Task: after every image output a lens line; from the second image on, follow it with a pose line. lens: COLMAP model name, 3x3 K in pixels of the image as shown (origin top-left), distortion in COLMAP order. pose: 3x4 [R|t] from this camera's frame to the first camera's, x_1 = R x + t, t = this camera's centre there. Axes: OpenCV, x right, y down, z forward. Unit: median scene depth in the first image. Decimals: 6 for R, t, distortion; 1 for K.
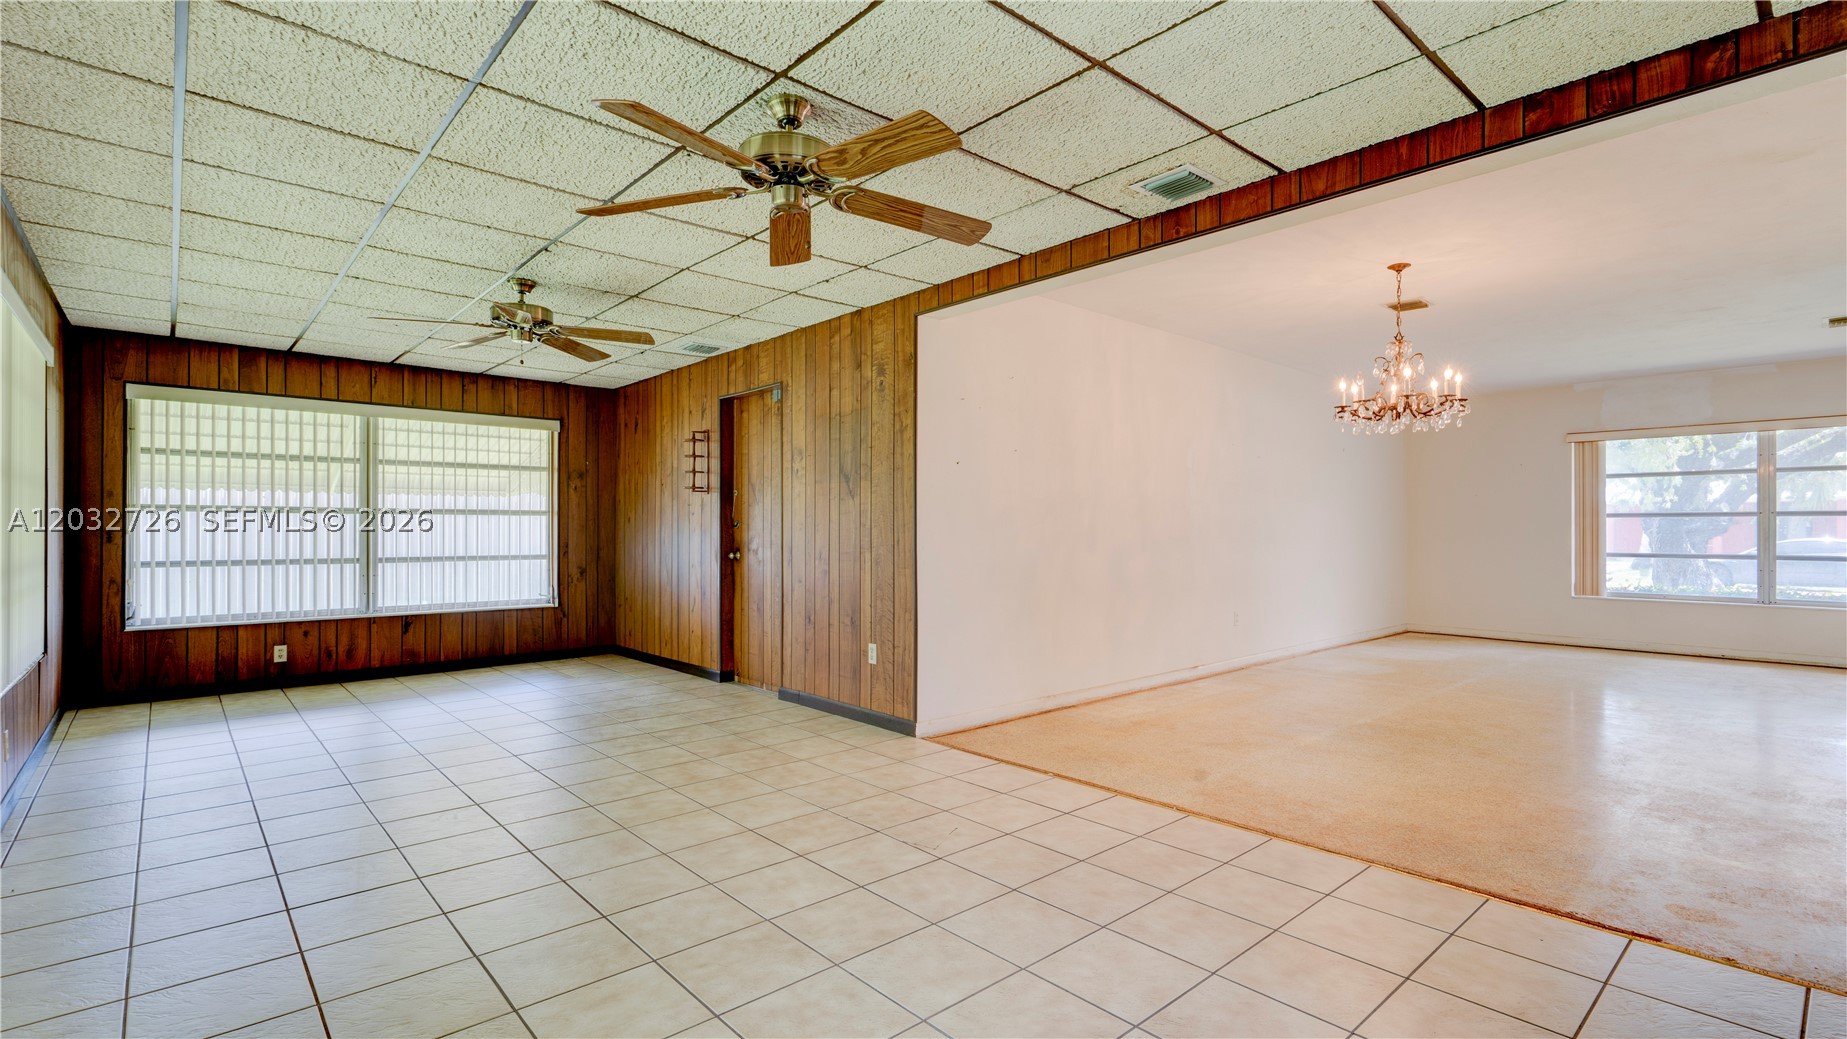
lens RADIAL K [[866.1, 0, 935.2], [0, 866.1, 521.9], [0, 0, 1]] dist [-0.002372, 0.000120]
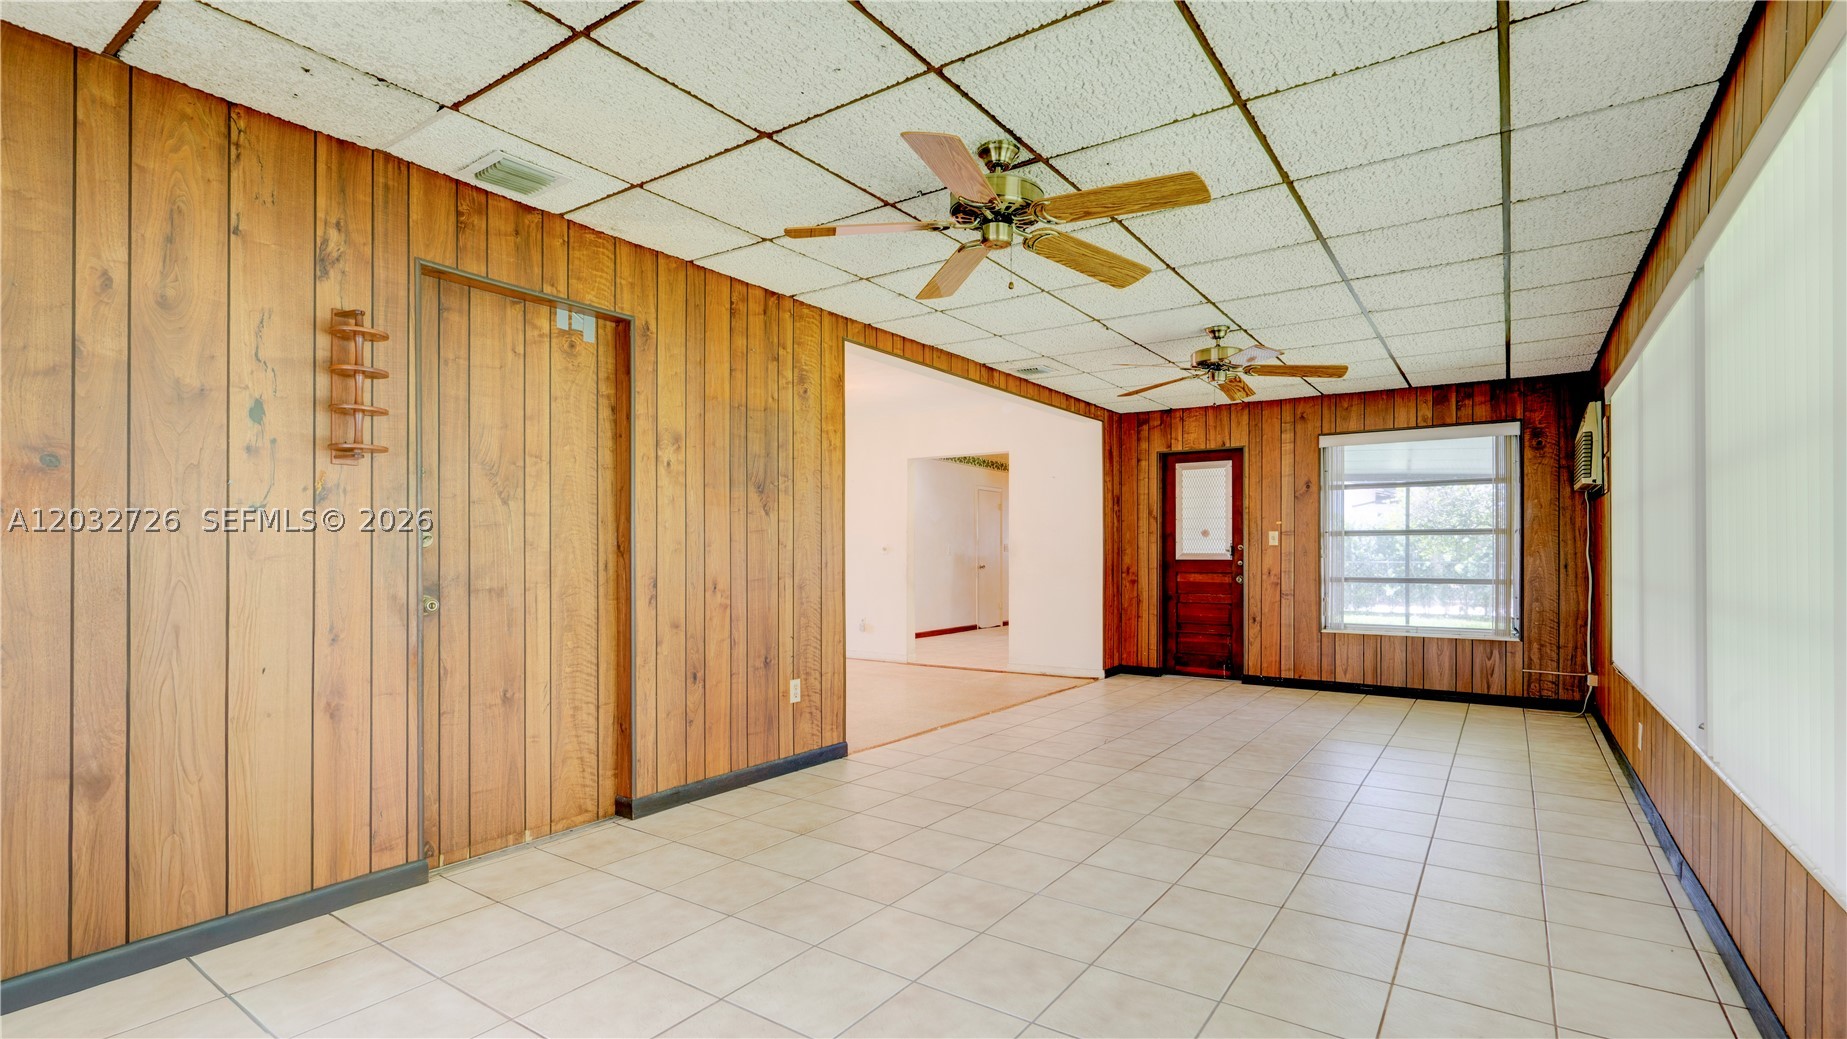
lens RADIAL K [[858.6, 0, 926.4], [0, 858.6, 554.3], [0, 0, 1]] dist [-0.002675, 0.000186]
pose [[-0.237712, 0.002706, 0.971332, -0.930564], [-0.009254, 0.999944, -0.005050, 0.014619], [-0.971292, -0.010189, -0.237674, 1.045784]]
